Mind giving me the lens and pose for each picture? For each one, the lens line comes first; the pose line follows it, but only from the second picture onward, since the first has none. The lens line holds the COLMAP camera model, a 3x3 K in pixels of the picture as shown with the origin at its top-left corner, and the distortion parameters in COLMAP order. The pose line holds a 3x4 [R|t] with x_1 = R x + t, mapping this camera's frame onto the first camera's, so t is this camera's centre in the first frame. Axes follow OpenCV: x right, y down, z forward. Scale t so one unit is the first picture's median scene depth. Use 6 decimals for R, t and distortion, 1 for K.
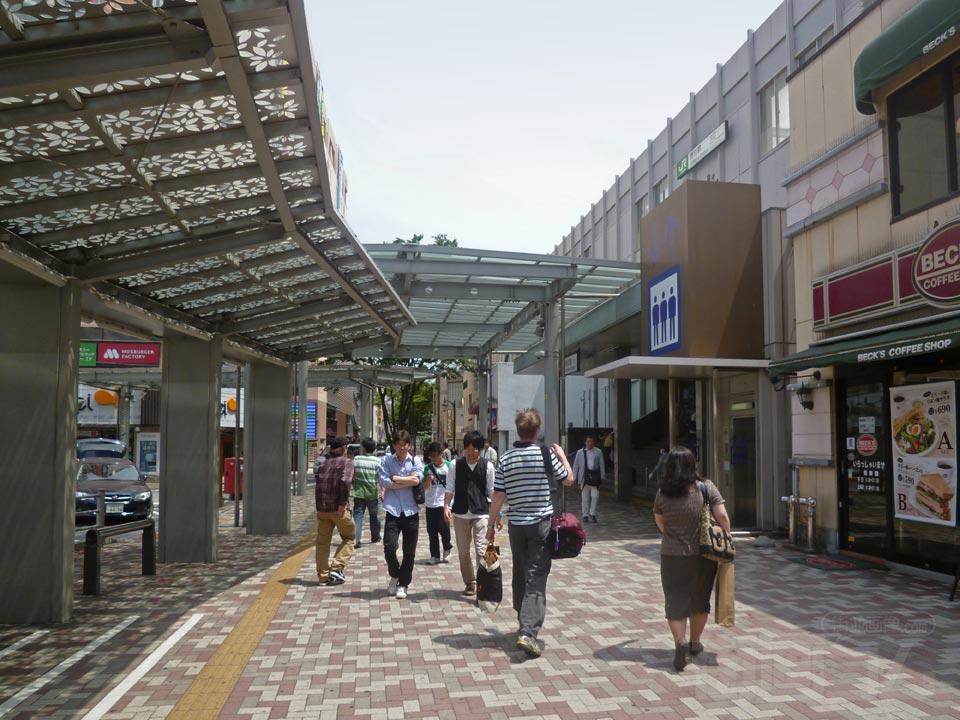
lens RADIAL K [[726.4, 0, 480.3], [0, 726.4, 402.1], [0, 0, 1]] dist [-0.048096, 0.003602]
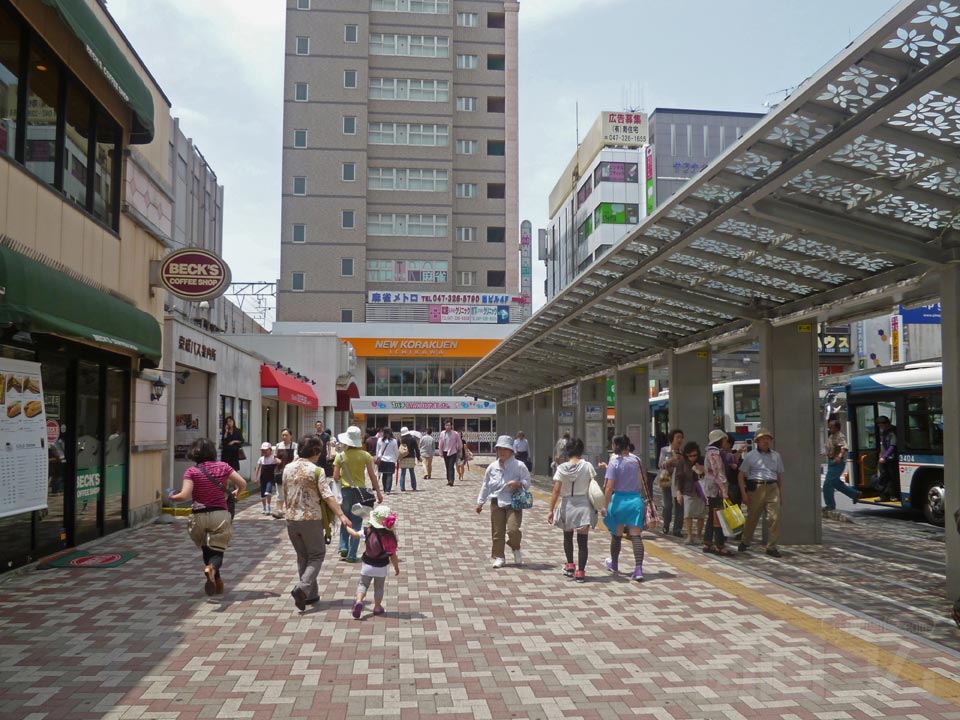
lens RADIAL K [[726.4, 0, 480.3], [0, 726.4, 402.1], [0, 0, 1]] dist [-0.048096, 0.003602]
pose [[-0.999296, 0.004812, 0.037218, 0.172278], [0.001244, 0.995449, -0.095291, 0.124544], [-0.037507, -0.095178, -0.994753, 2.116081]]
